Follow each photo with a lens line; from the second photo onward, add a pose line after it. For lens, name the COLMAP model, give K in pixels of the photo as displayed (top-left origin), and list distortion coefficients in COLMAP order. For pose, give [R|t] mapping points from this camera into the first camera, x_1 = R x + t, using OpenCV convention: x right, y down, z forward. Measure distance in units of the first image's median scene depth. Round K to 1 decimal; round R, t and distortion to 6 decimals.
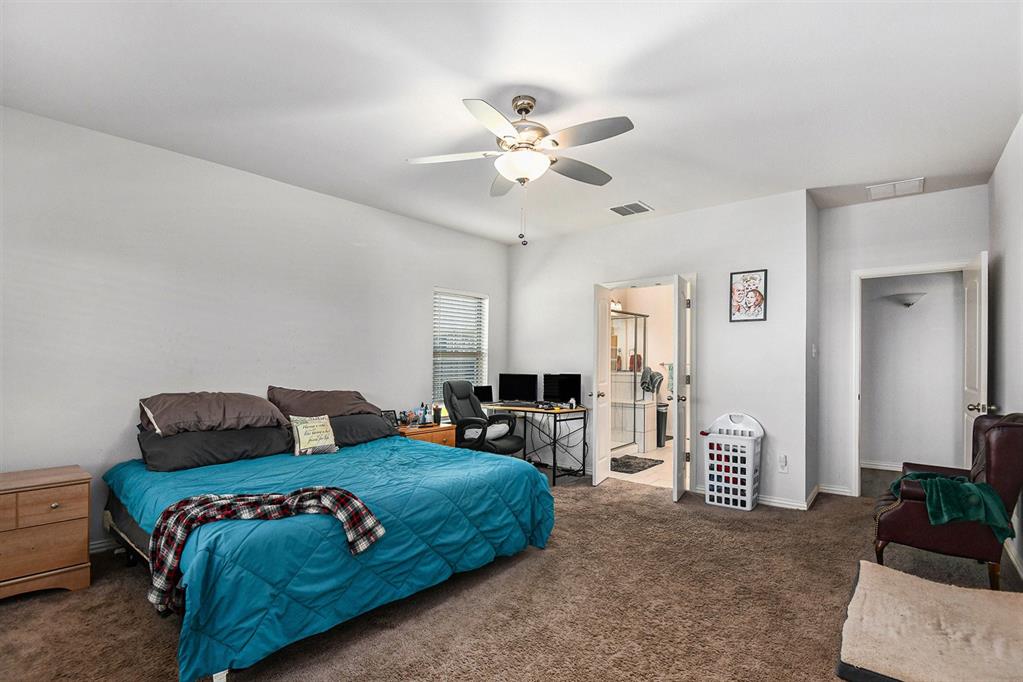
lens RADIAL K [[481.1, 0, 511.5], [0, 481.1, 341.0], [0, 0, 1]] dist [-0.014661, -0.001307]
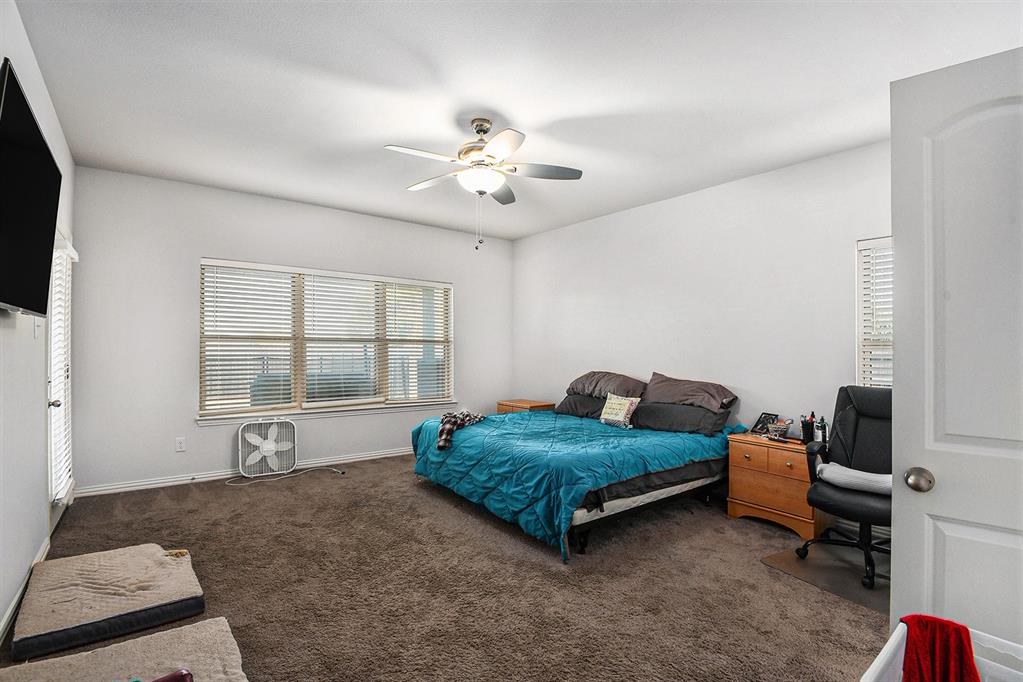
lens RADIAL K [[481.1, 0, 511.5], [0, 481.1, 341.0], [0, 0, 1]] dist [-0.014661, -0.001307]
pose [[-0.204551, -0.009000, -0.978815, 1.089737], [0.017759, 0.999759, -0.012904, 0.037164], [0.978695, -0.020022, -0.204341, 1.245332]]
